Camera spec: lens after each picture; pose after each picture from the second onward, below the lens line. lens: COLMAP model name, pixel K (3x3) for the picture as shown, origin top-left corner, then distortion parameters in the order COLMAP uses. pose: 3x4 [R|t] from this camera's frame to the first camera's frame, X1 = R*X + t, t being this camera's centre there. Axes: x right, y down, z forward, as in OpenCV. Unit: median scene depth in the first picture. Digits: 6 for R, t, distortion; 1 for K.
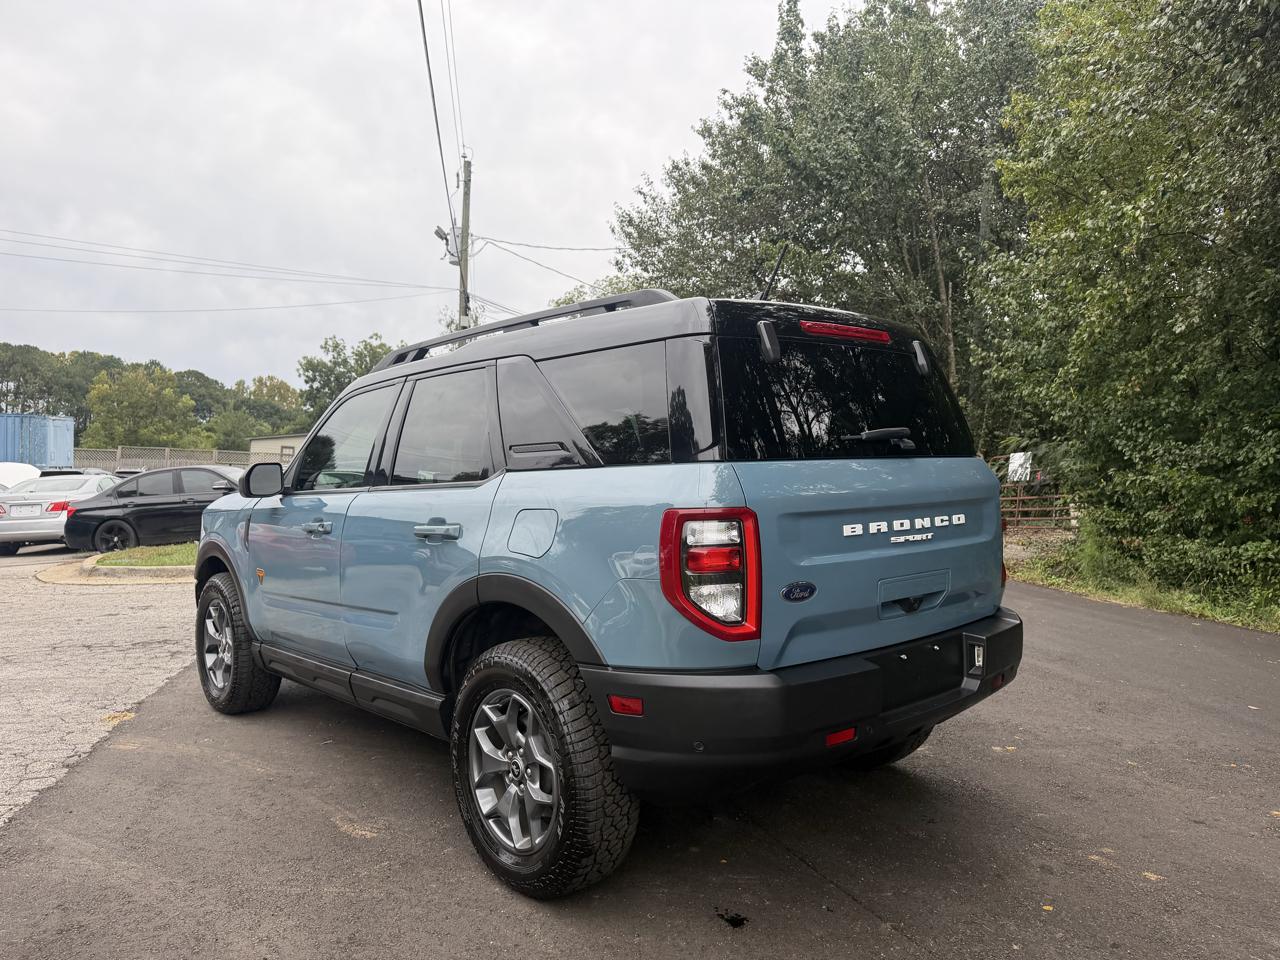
lens RADIAL K [[892.4, 0, 653.0], [0, 892.4, 468.8], [0, 0, 1]] dist [0.030451, -0.033907]
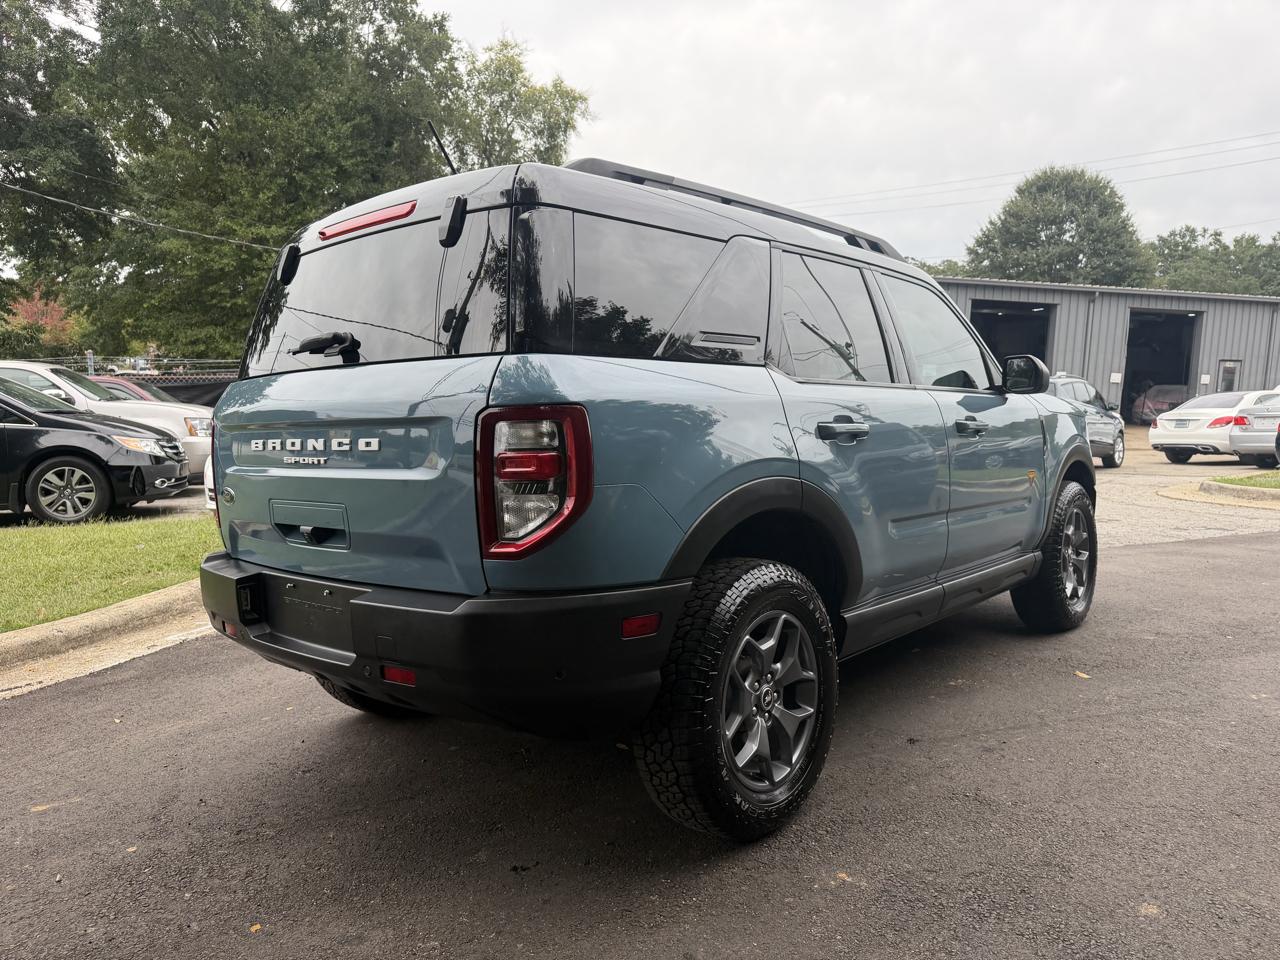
lens RADIAL K [[892.4, 0, 632.3], [0, 892.4, 488.2], [0, 0, 1]] dist [0.030451, -0.033907]
pose [[0.120558, 0.092477, -0.988389, 1.021001], [0.026950, 0.994980, 0.096381, 0.024330], [0.992340, -0.038256, 0.117461, 1.034146]]
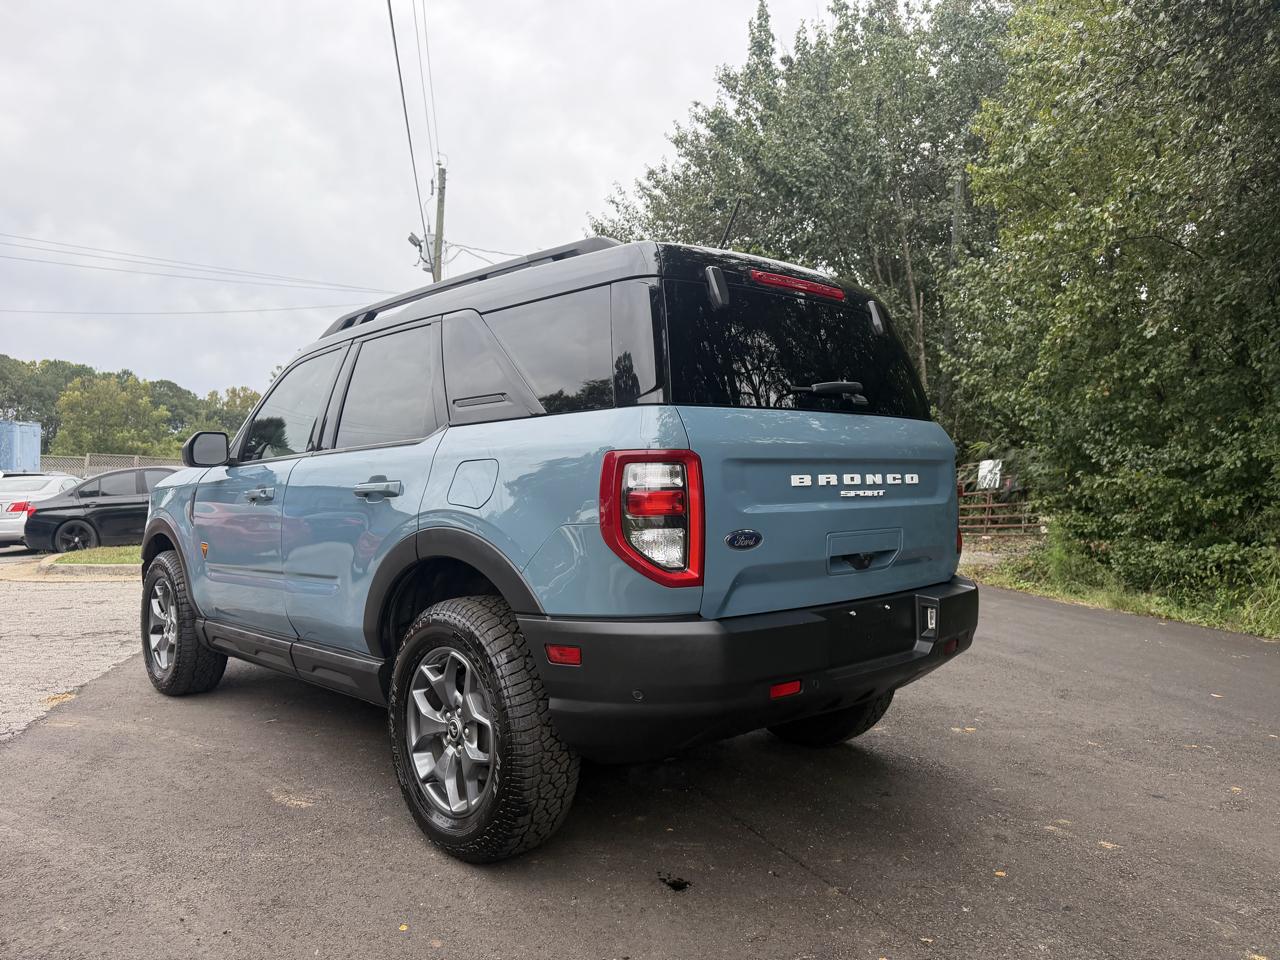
lens RADIAL K [[892.4, 0, 641.4], [0, 892.4, 470.7], [0, 0, 1]] dist [0.030451, -0.033907]
pose [[0.999862, 0.007711, 0.014724, 0.028149], [-0.007502, 0.999872, -0.014148, 0.058022], [-0.014831, 0.014036, 0.999791, 0.023908]]
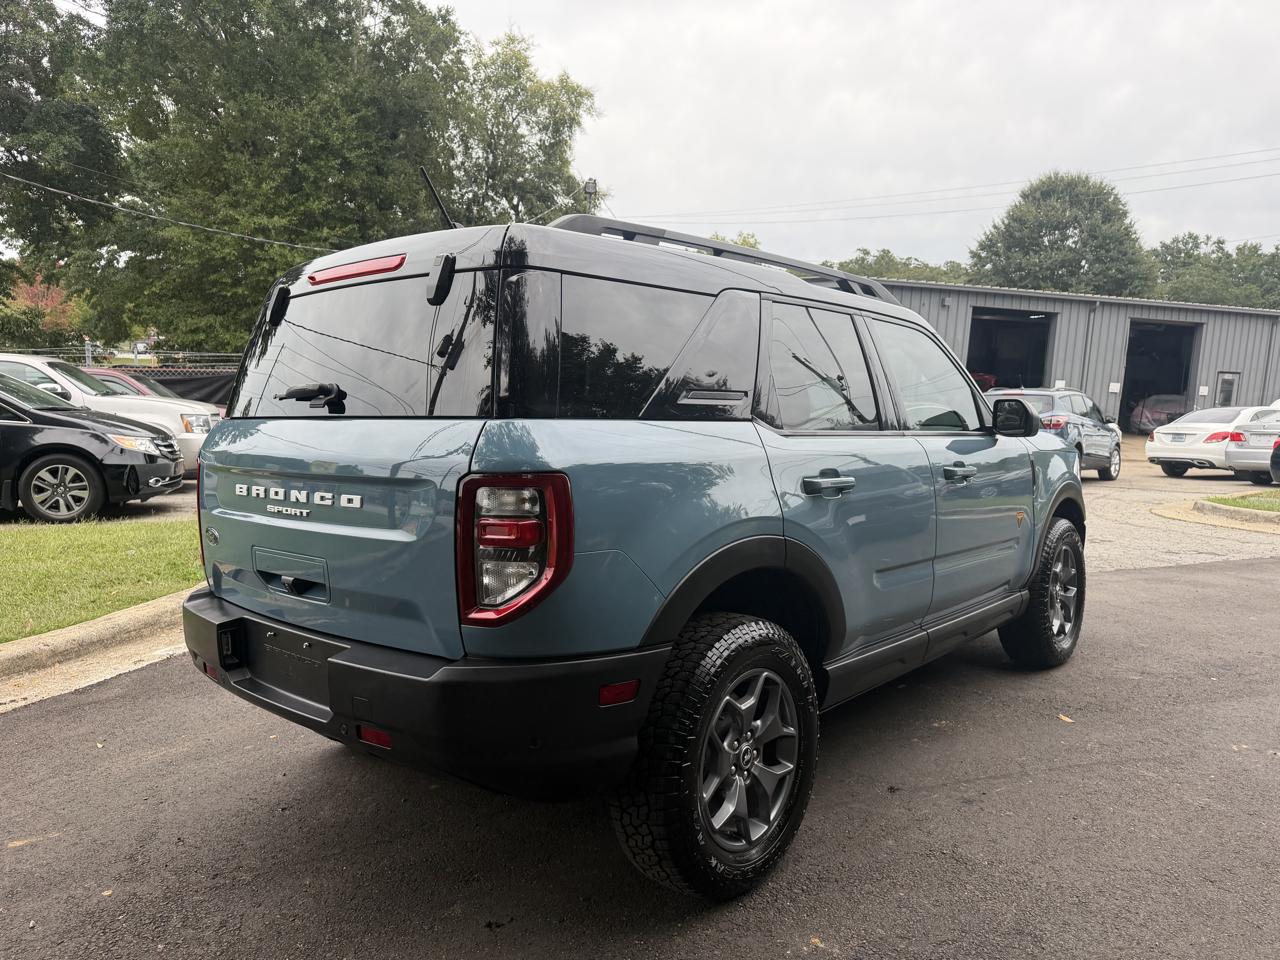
lens RADIAL K [[892.4, 0, 634.9], [0, 892.4, 483.5], [0, 0, 1]] dist [0.030451, -0.033907]
pose [[0.122844, 0.096098, -0.987762, 1.017916], [0.005031, 0.995228, 0.097450, -0.028019], [0.992413, -0.016940, 0.121775, 1.048139]]
